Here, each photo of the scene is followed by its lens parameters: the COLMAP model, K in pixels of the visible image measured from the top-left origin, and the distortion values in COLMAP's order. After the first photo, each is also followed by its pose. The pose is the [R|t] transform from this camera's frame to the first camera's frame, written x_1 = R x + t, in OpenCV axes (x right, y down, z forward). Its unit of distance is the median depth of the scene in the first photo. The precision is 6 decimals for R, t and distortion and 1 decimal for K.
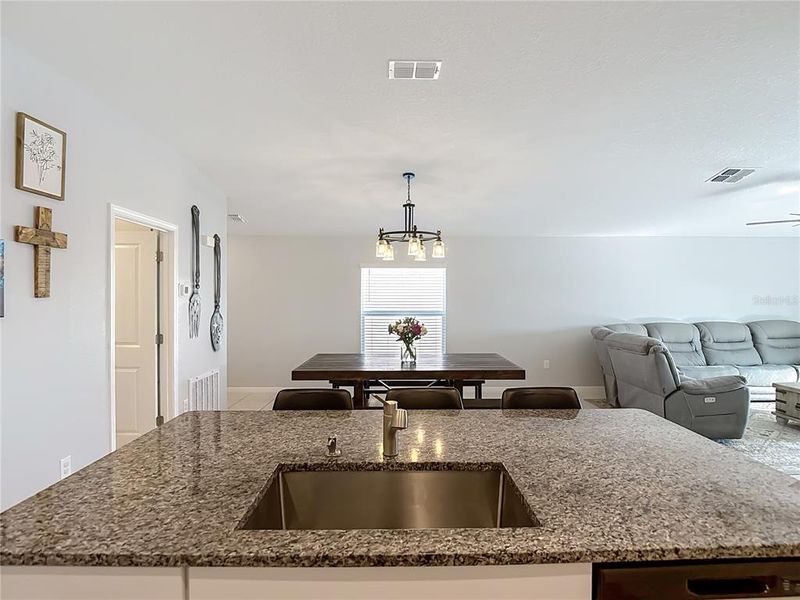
lens RADIAL K [[428.0, 0, 402.5], [0, 428.0, 298.4], [0, 0, 1]] dist [-0.000688, -0.017938]
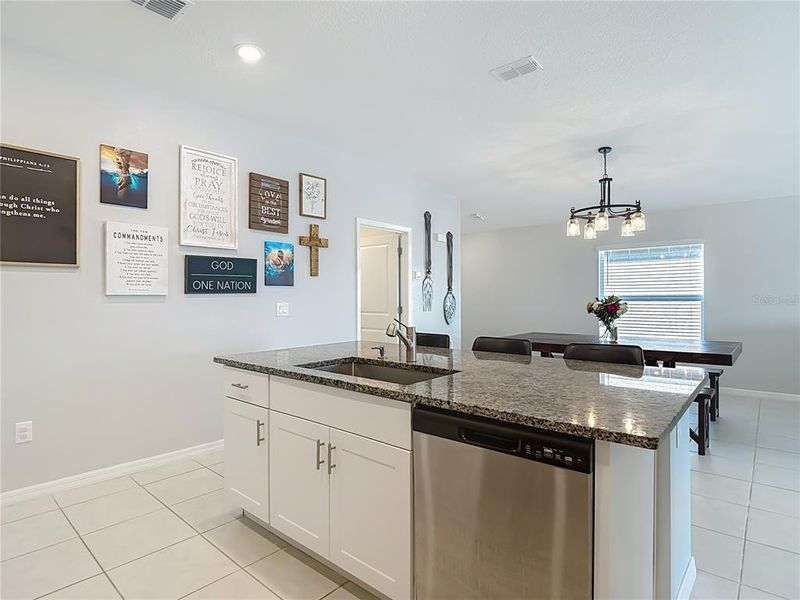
lens RADIAL K [[428.0, 0, 392.3], [0, 428.0, 300.0], [0, 0, 1]] dist [-0.000688, -0.017938]
pose [[0.735806, -0.000822, -0.677192, 0.325677], [0.004808, 0.999980, 0.004011, 0.050692], [0.677175, -0.006208, 0.735796, -0.047036]]
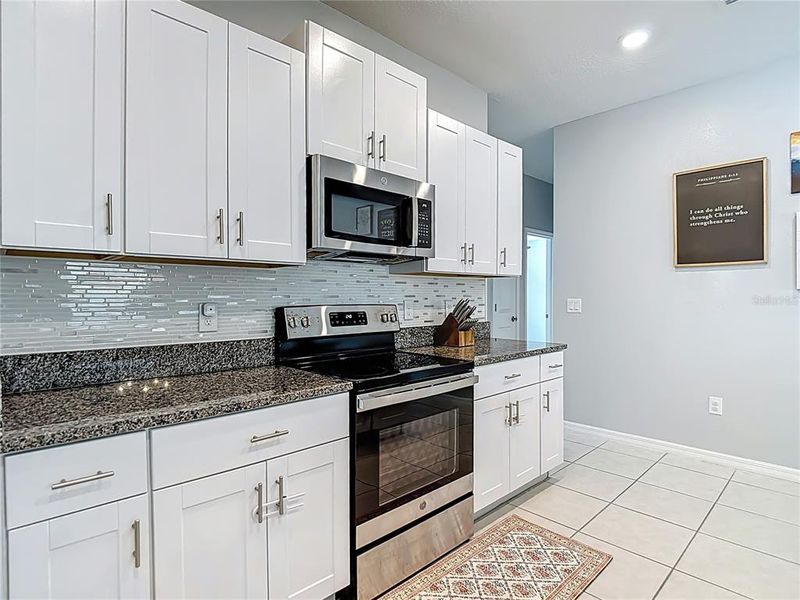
lens RADIAL K [[428.0, 0, 403.5], [0, 428.0, 301.5], [0, 0, 1]] dist [-0.000688, -0.017938]
pose [[-0.727547, 0.012665, -0.685941, 0.408445], [0.006974, 0.999914, 0.011065, 0.050635], [0.686022, 0.003267, -0.727573, 0.198850]]
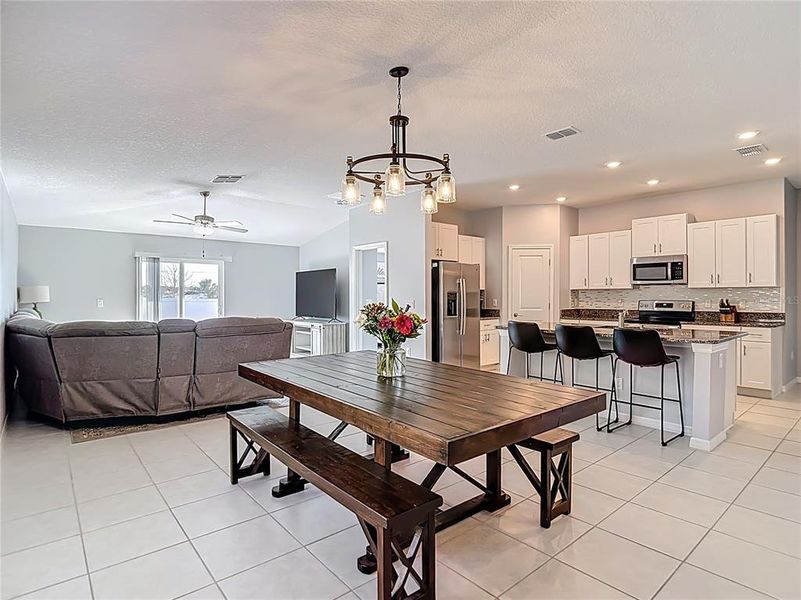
lens RADIAL K [[428.5, 0, 399.0], [0, 428.5, 294.9], [0, 0, 1]] dist [-0.000688, -0.017938]
pose [[-0.642678, 0.004872, 0.766121, -0.460976], [0.001594, 0.999986, -0.005022, 0.046744], [-0.766135, -0.002007, -0.642676, 1.459944]]
